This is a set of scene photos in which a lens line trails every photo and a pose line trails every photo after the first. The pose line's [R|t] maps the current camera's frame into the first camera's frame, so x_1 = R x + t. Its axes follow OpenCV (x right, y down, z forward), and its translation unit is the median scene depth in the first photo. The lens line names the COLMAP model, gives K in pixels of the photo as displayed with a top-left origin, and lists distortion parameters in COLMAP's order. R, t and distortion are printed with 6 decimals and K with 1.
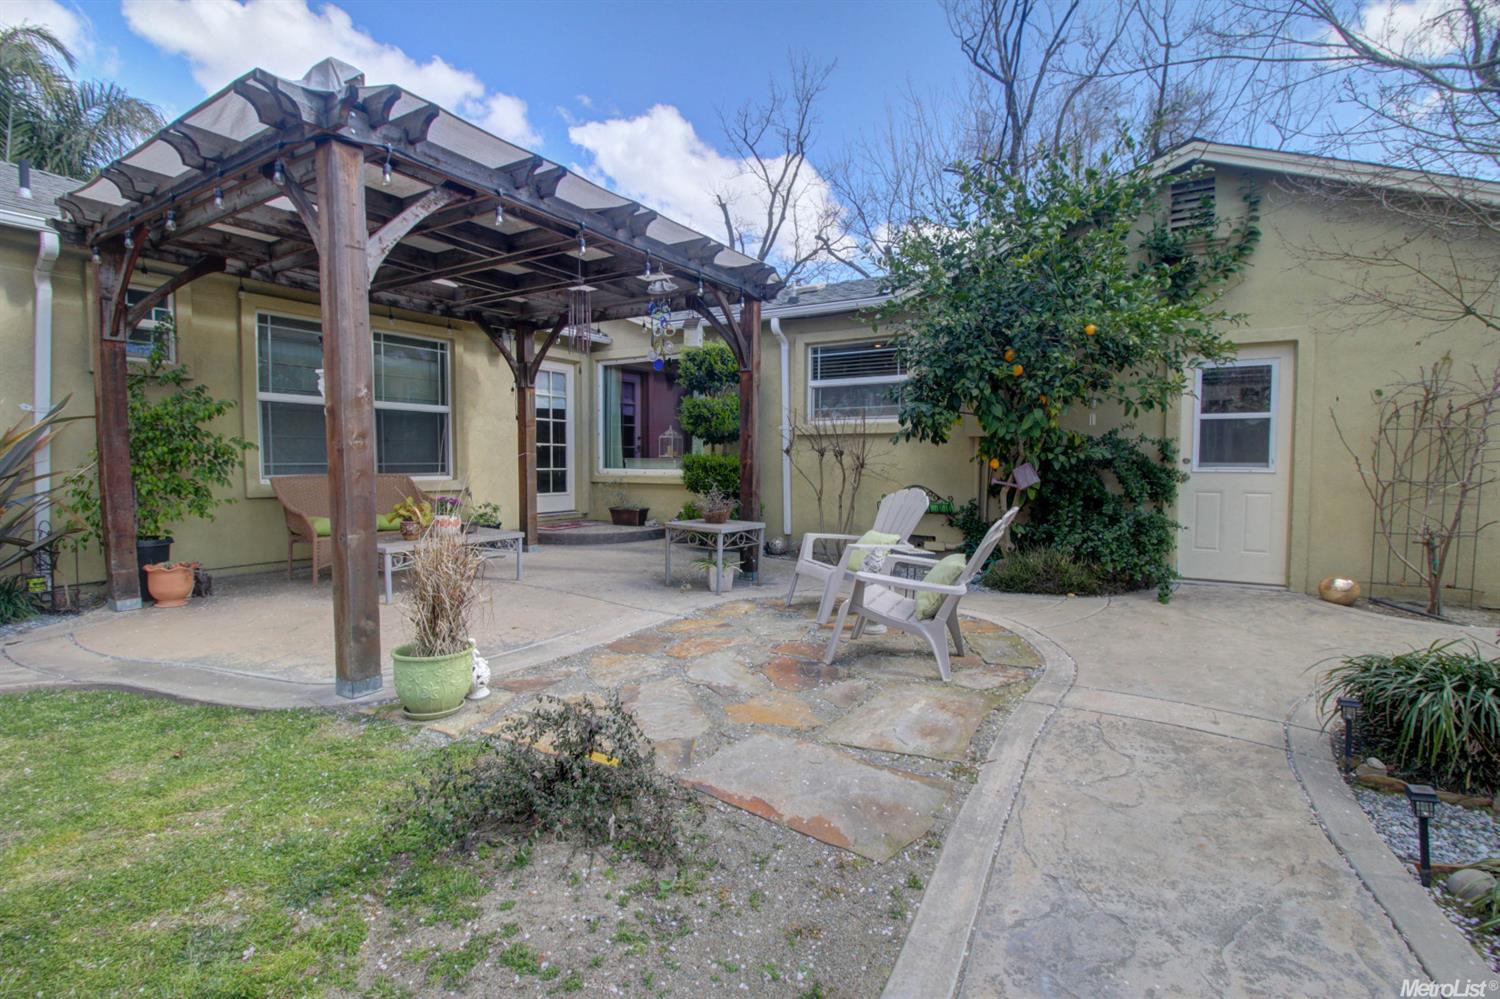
lens RADIAL K [[691.3, 0, 751.8], [0, 691.3, 493.5], [0, 0, 1]] dist [-0.003851, -0.010819]
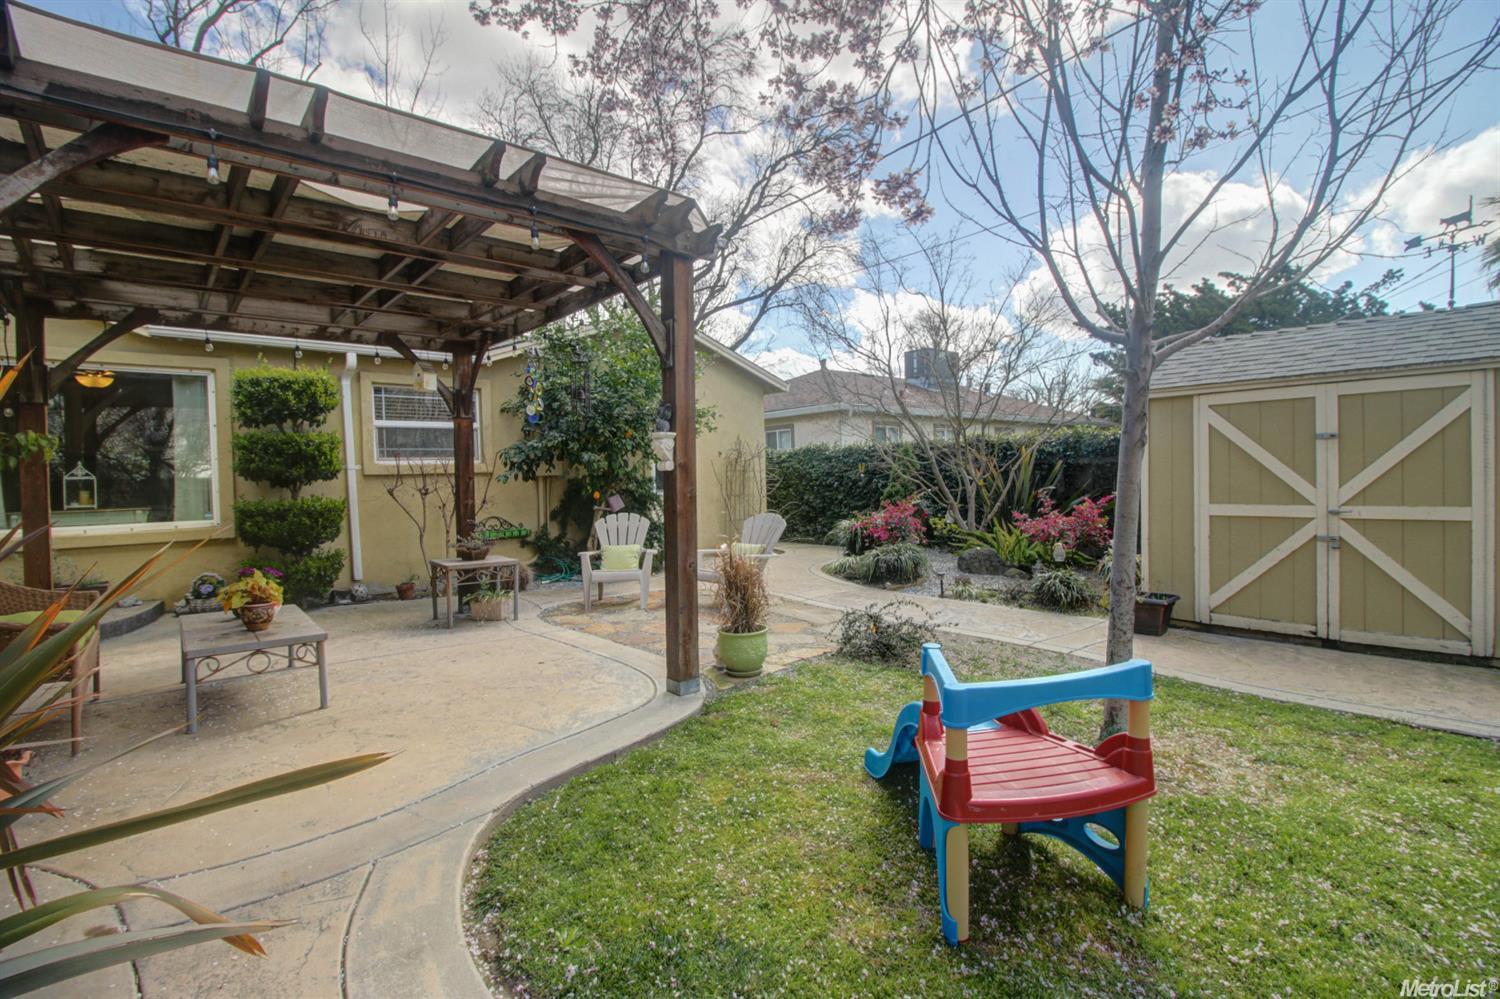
lens RADIAL K [[691.3, 0, 751.3], [0, 691.3, 497.8], [0, 0, 1]] dist [-0.003851, -0.010819]
pose [[0.295194, -0.038502, 0.954661, -0.968972], [0.075606, 0.996996, 0.016831, -0.039097], [-0.952441, 0.067210, 0.297218, 0.281356]]
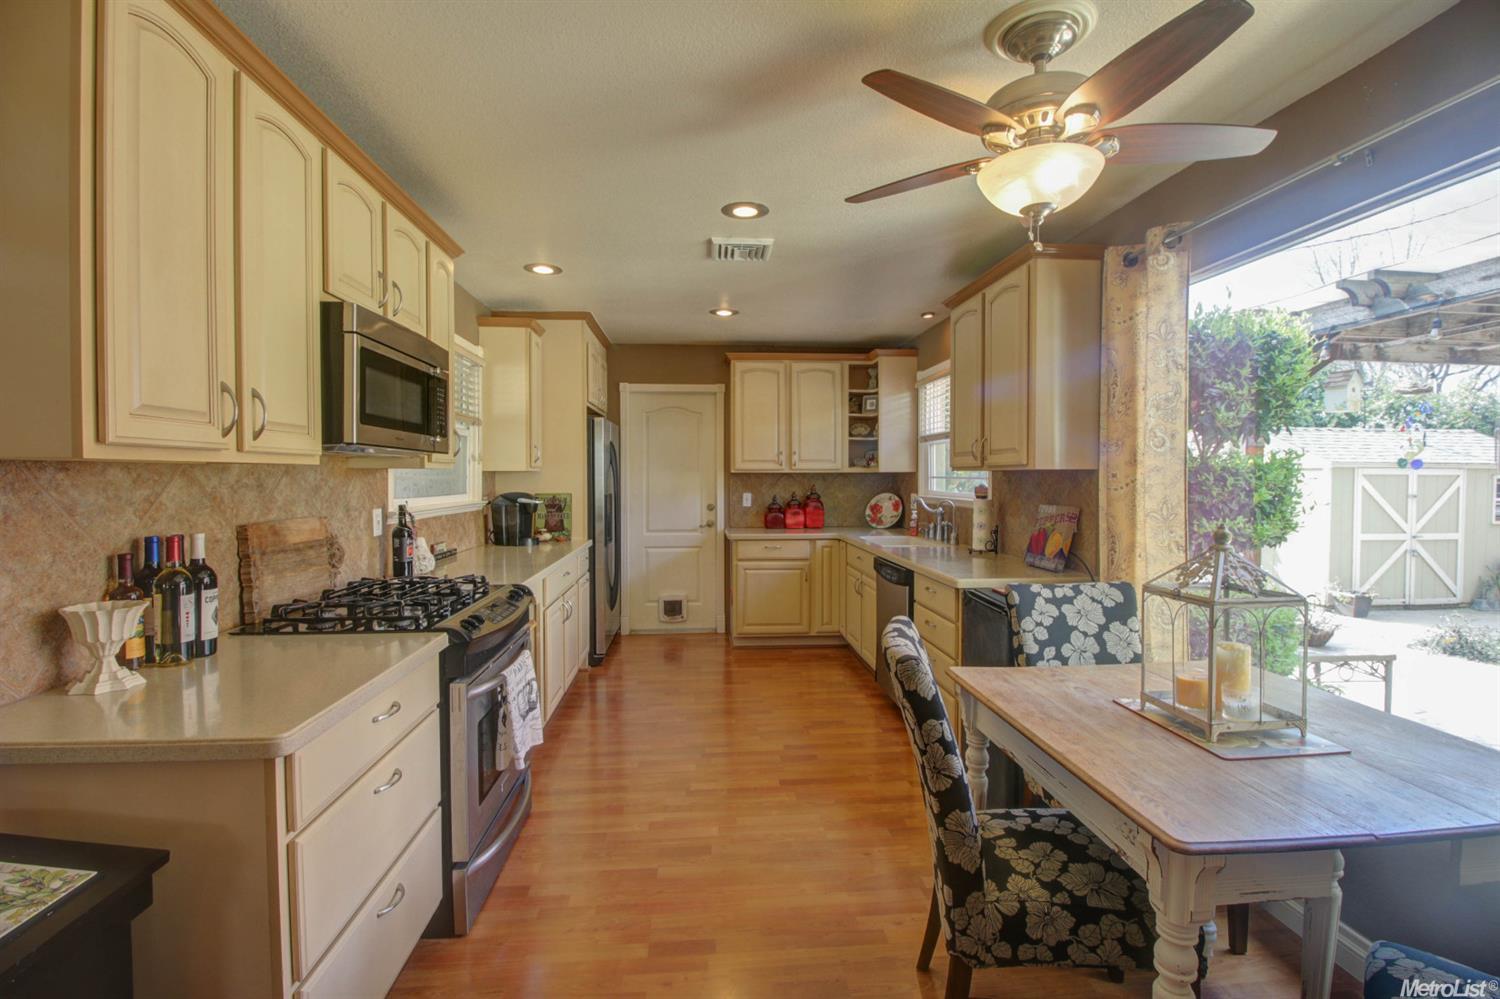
lens RADIAL K [[691.3, 0, 745.7], [0, 691.3, 496.0], [0, 0, 1]] dist [-0.003851, -0.010819]
pose [[-0.586971, -0.019829, 0.809365, -0.311741], [0.040144, 0.997757, 0.053558, -0.195915], [-0.808612, 0.063928, -0.584859, 2.041306]]
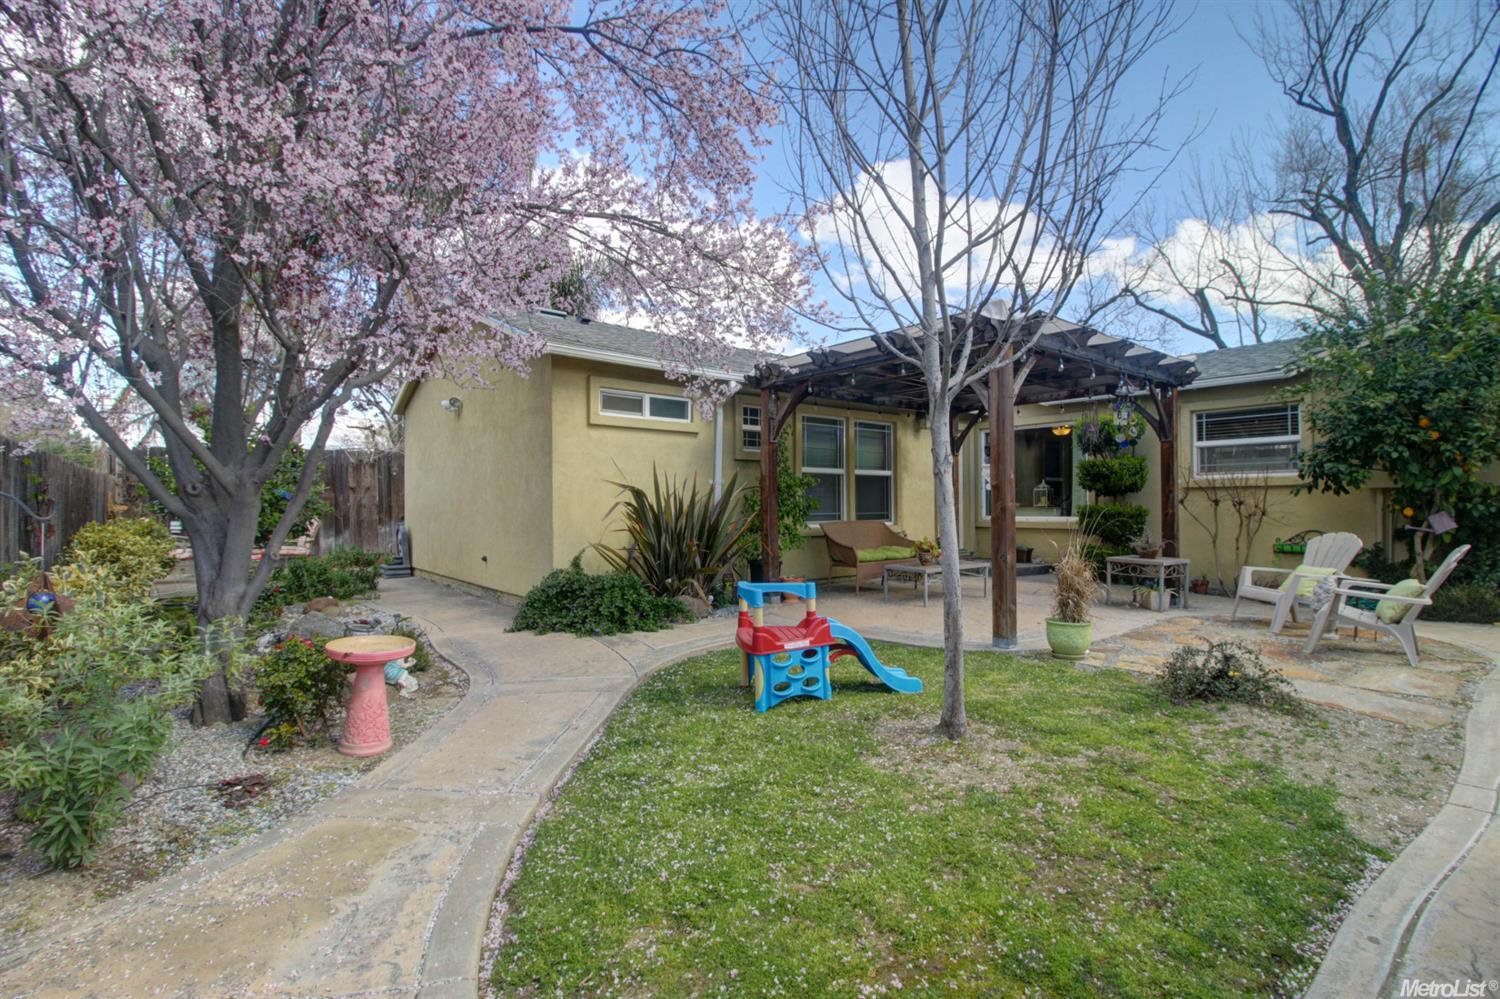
lens RADIAL K [[691.3, 0, 750.1], [0, 691.3, 491.8], [0, 0, 1]] dist [-0.003851, -0.010819]
pose [[0.941530, -0.013988, -0.336638, -0.329316], [-0.008978, 0.997742, -0.066568, 0.010913], [0.336809, 0.065698, 0.939278, -0.499408]]
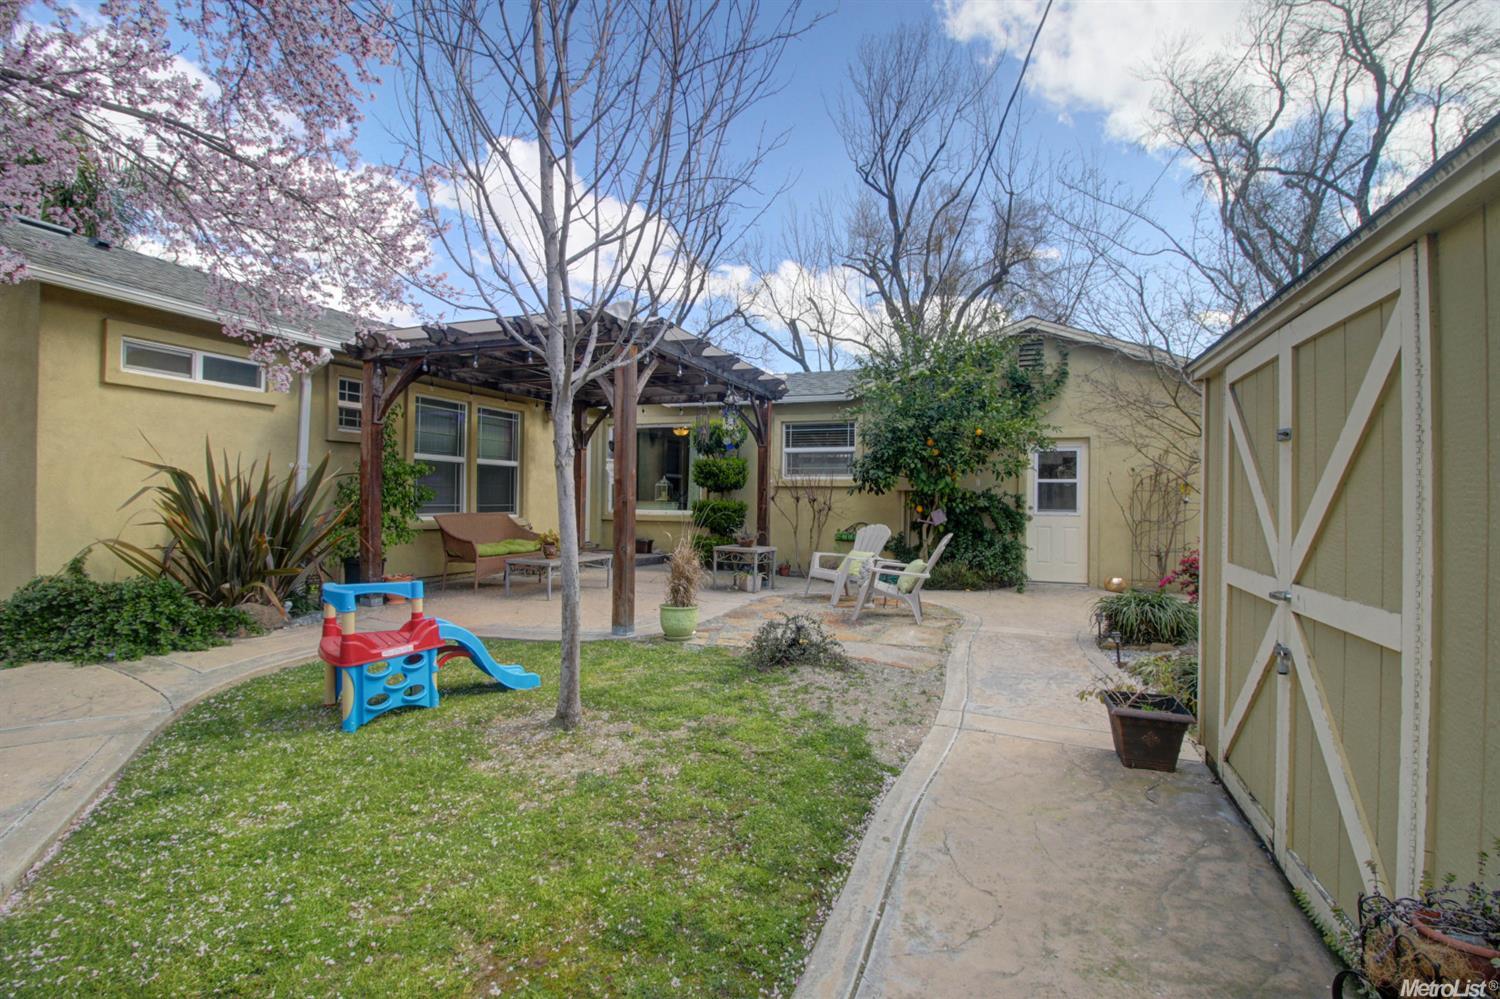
lens RADIAL K [[691.3, 0, 754.3], [0, 691.3, 491.8], [0, 0, 1]] dist [-0.003851, -0.010819]
pose [[0.982978, 0.011064, 0.183389, -0.320288], [-0.000333, 0.998291, -0.058443, 0.010766], [-0.183722, 0.057388, 0.981302, -0.498420]]
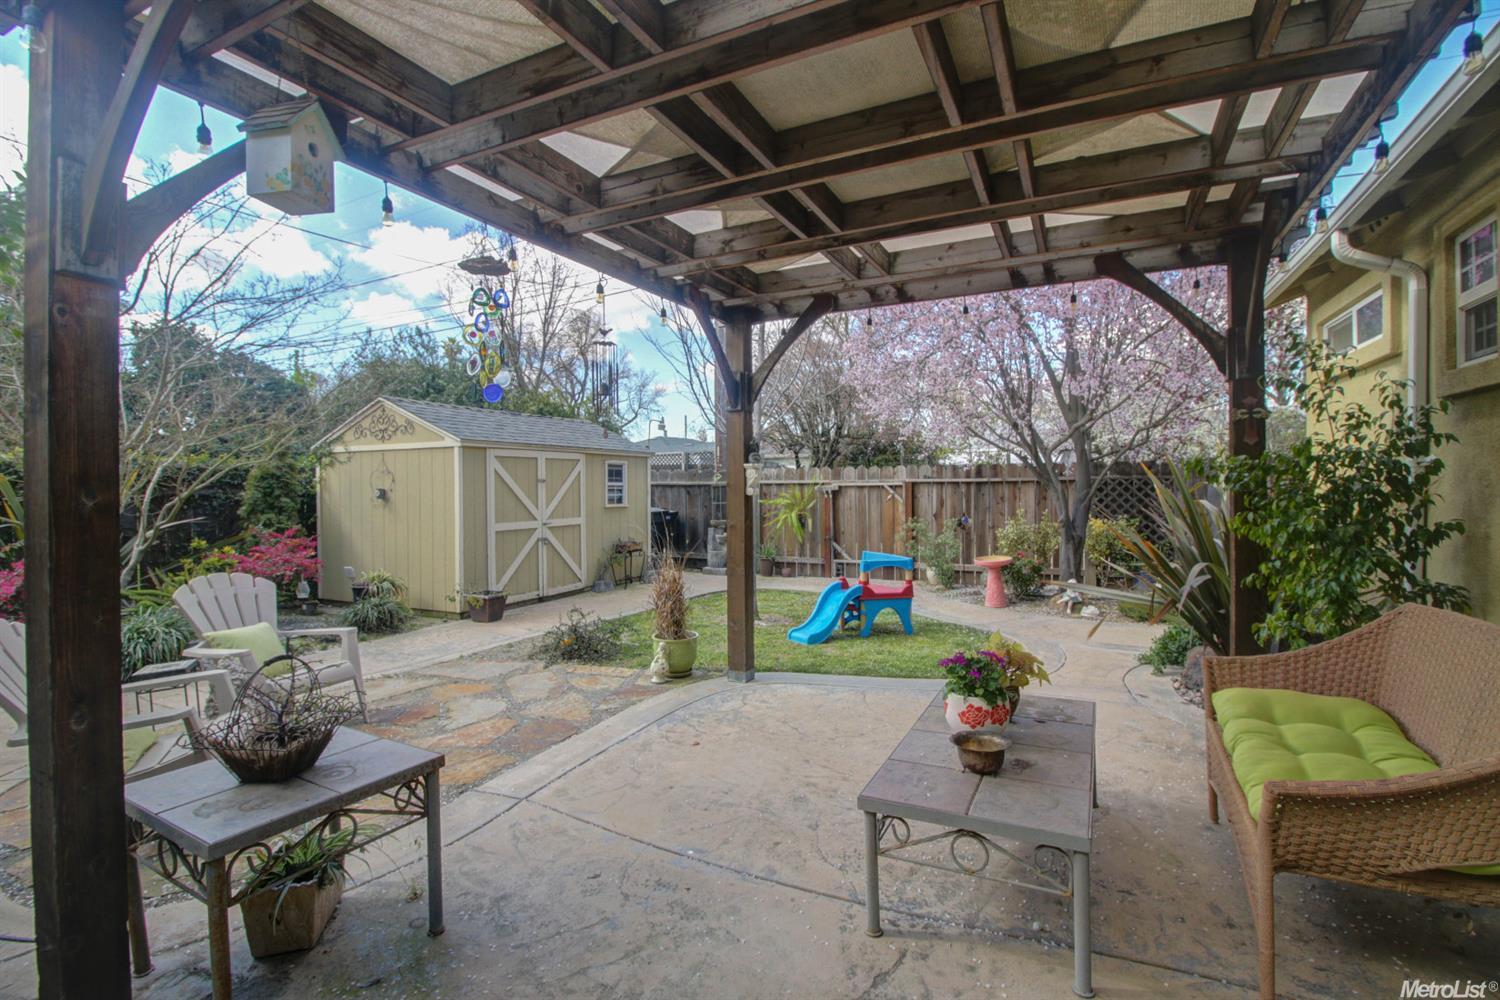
lens RADIAL K [[691.3, 0, 755.9], [0, 691.3, 493.2], [0, 0, 1]] dist [-0.003851, -0.010819]
pose [[-0.995806, 0.005146, -0.091346, -0.265299], [-0.000940, 0.997789, 0.066456, -0.121025], [0.091486, 0.066264, -0.993599, 1.399369]]
